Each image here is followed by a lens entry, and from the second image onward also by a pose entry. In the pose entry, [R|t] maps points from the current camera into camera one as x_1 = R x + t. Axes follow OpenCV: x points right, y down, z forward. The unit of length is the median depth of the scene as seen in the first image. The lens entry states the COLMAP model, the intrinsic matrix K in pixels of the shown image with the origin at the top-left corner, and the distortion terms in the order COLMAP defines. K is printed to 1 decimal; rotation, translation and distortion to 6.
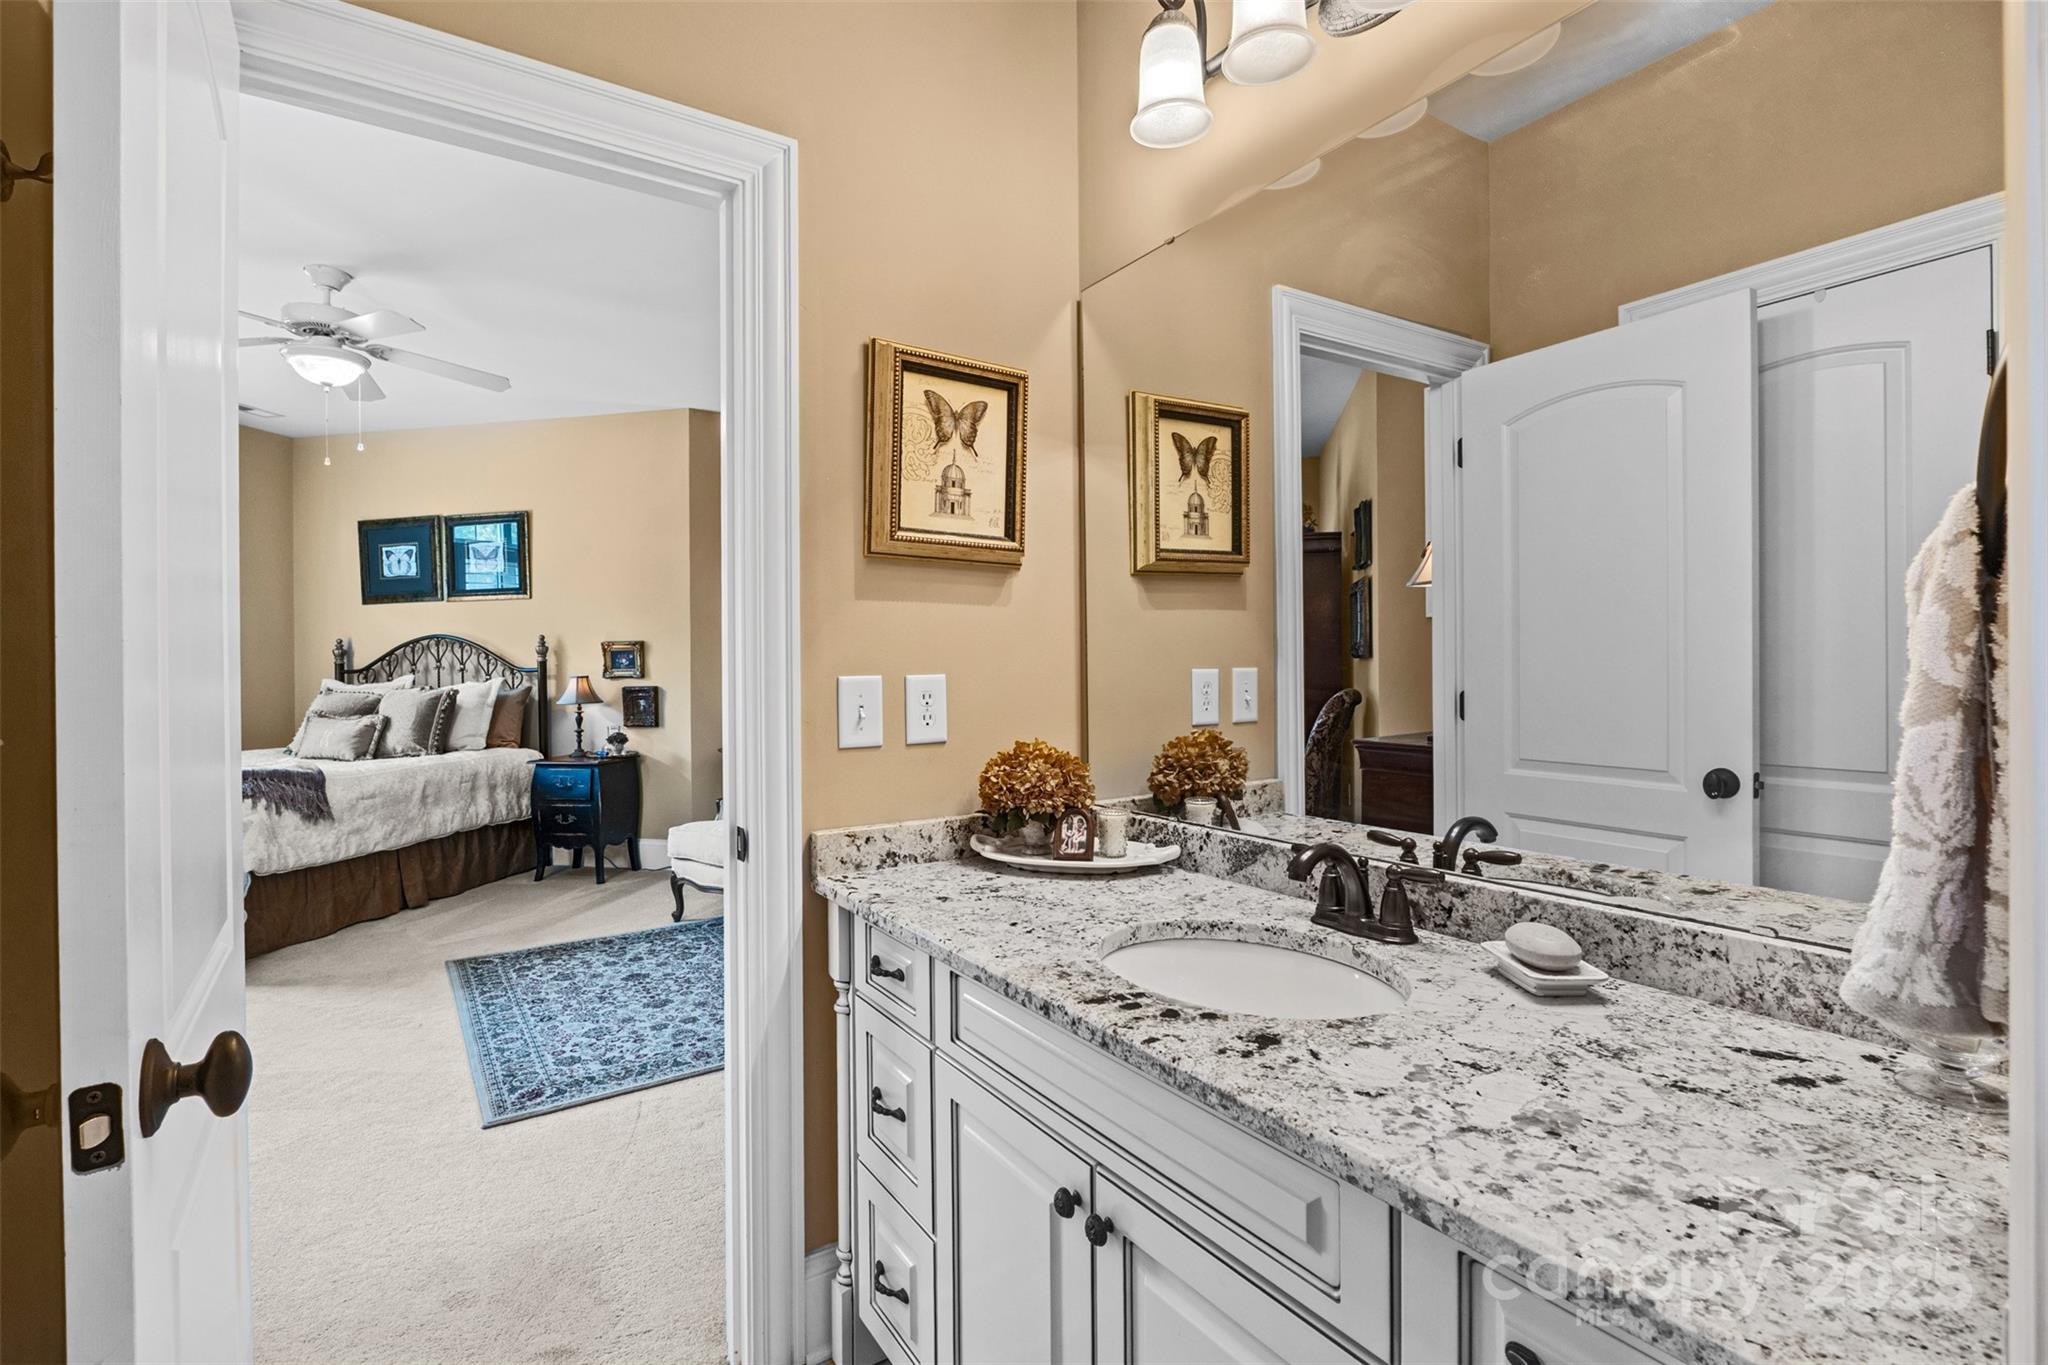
lens RADIAL K [[943.8, 0, 1018.6], [0, 943.8, 663.5], [0, 0, 1]] dist [-0.008070, -0.000376]
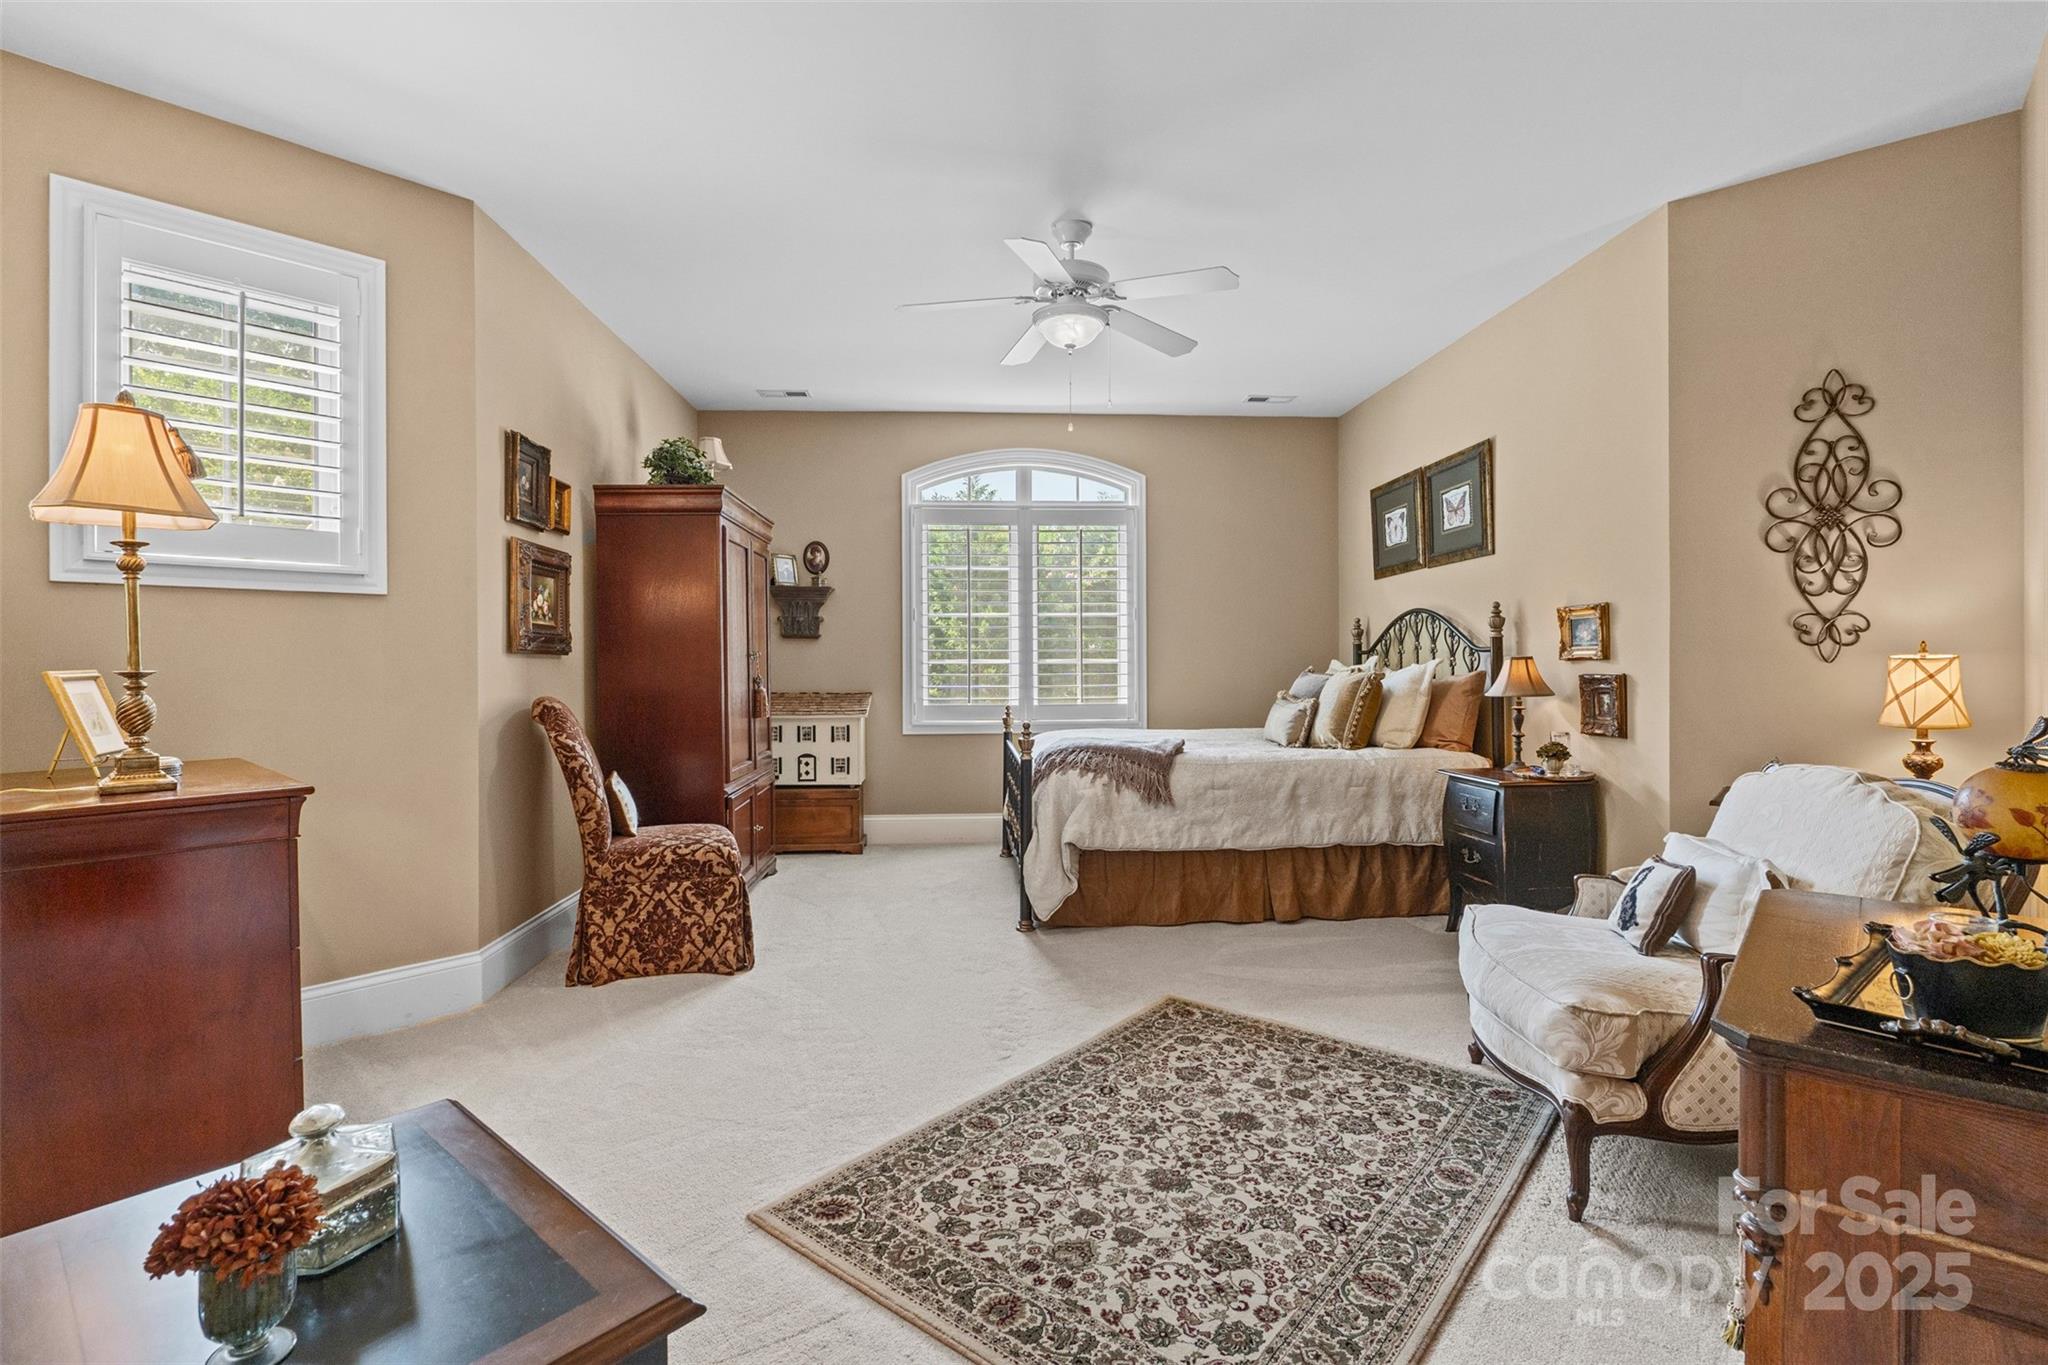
lens RADIAL K [[943.8, 0, 1033.4], [0, 943.8, 663.5], [0, 0, 1]] dist [-0.008070, -0.000376]
pose [[0.260079, 0.006039, -0.965568, 0.135363], [0.004849, 0.999960, 0.007560, 0.013180], [0.965575, -0.006649, 0.260040, 0.549341]]
